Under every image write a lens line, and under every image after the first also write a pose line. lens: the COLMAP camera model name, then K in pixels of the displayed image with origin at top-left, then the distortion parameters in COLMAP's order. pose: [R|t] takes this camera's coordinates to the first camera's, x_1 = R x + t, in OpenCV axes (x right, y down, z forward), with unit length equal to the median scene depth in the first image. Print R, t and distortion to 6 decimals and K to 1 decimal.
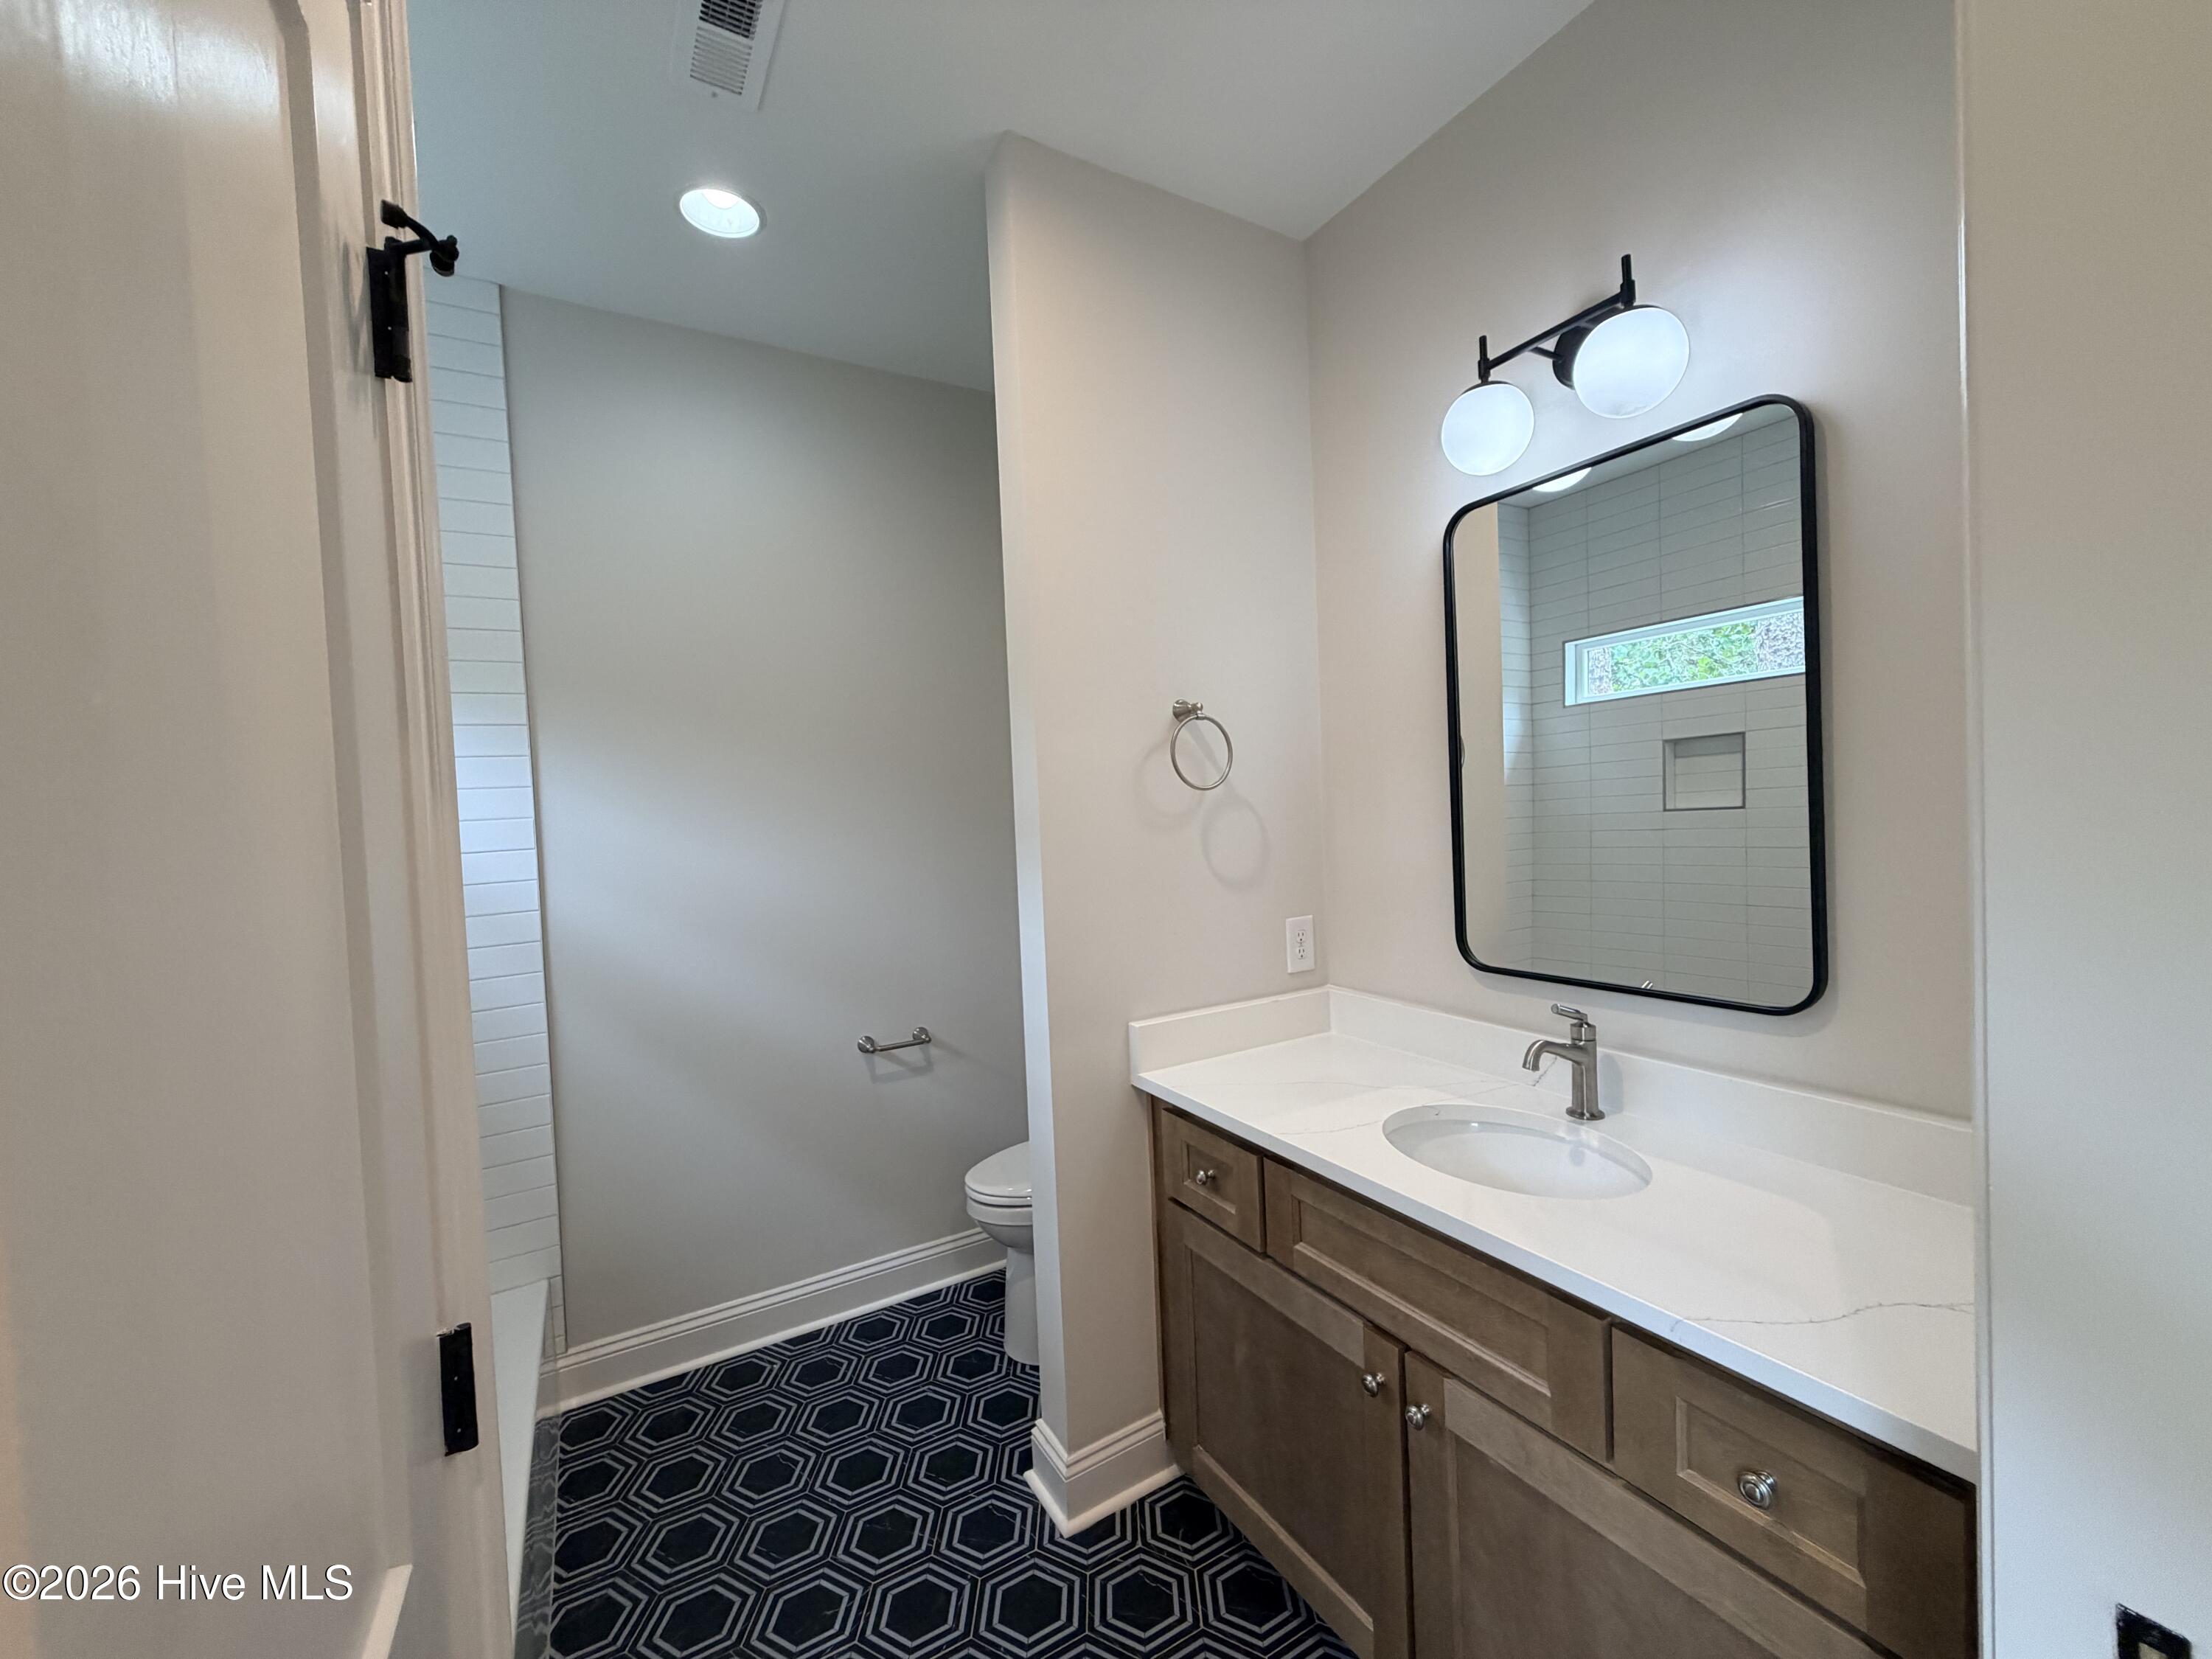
lens RADIAL K [[887.9, 0, 1090.4], [0, 887.9, 829.3], [0, 0, 1]] dist [0.002971, -0.000084]
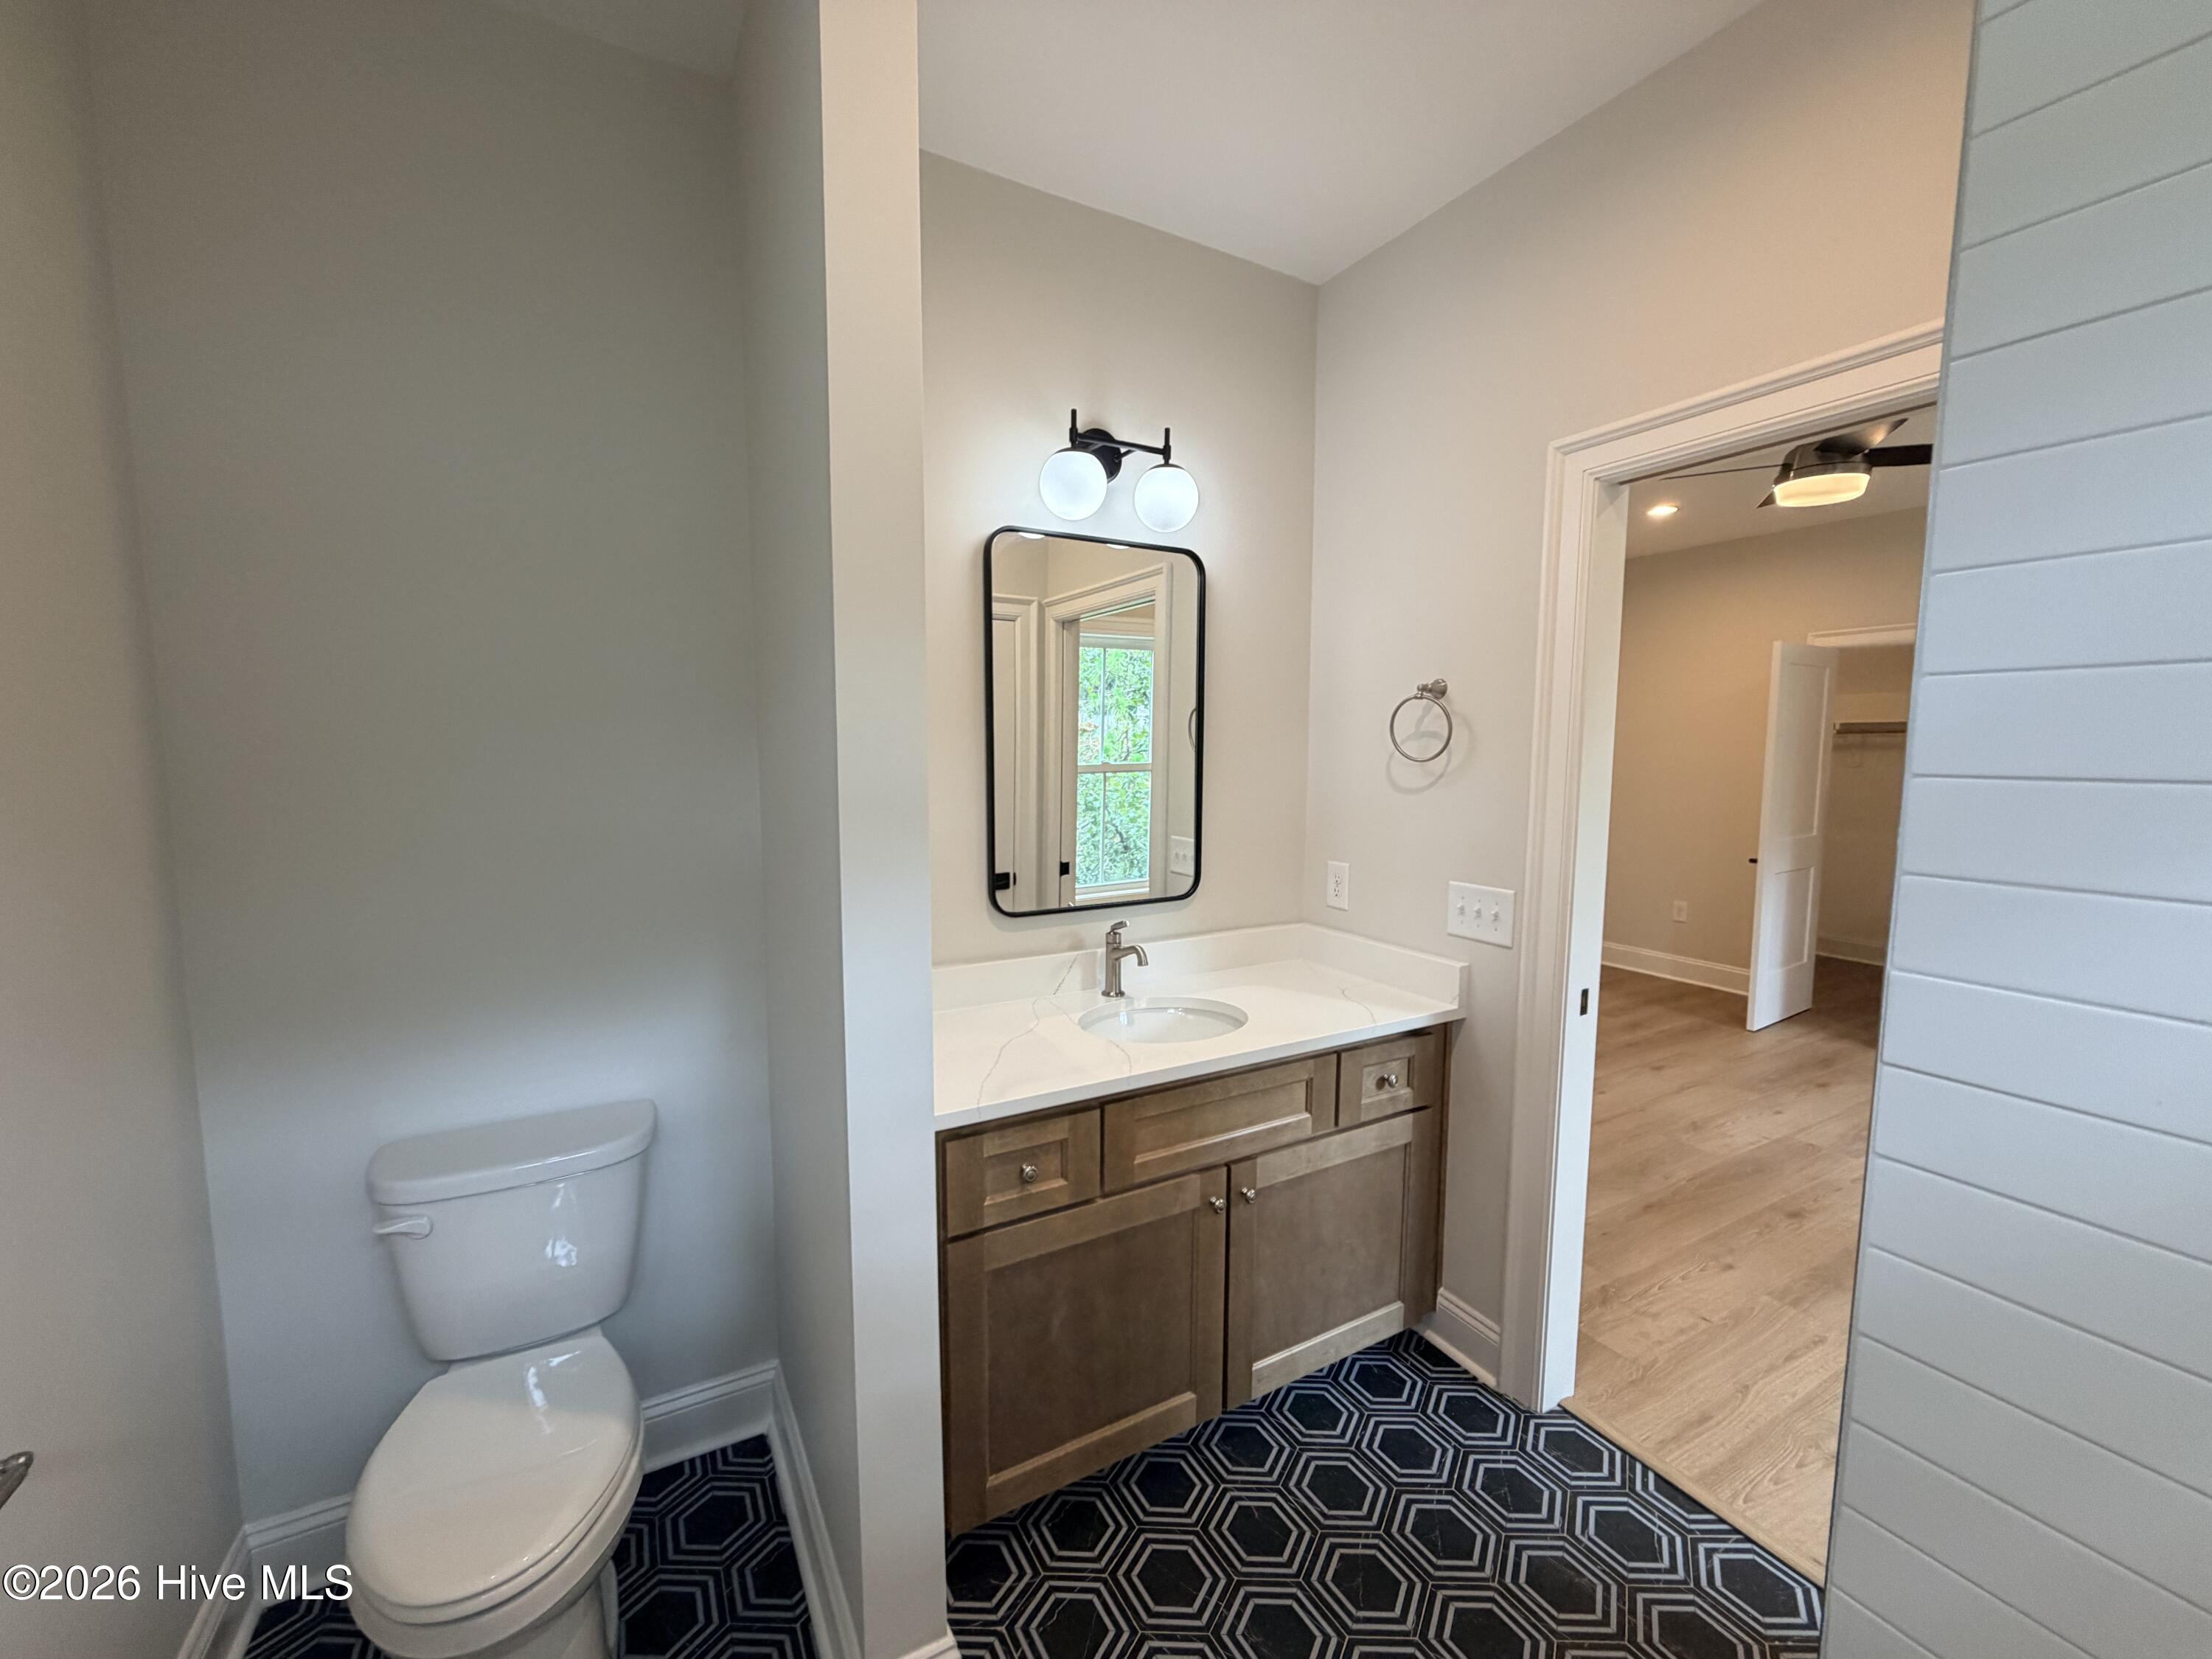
lens RADIAL K [[887.9, 0, 1088.4], [0, 887.9, 826.3], [0, 0, 1]] dist [0.002971, -0.000084]
pose [[0.028490, -0.052773, 0.998200, -0.855761], [0.030089, 0.998198, 0.051914, -0.030172], [-0.999141, 0.028555, 0.030026, 0.955096]]
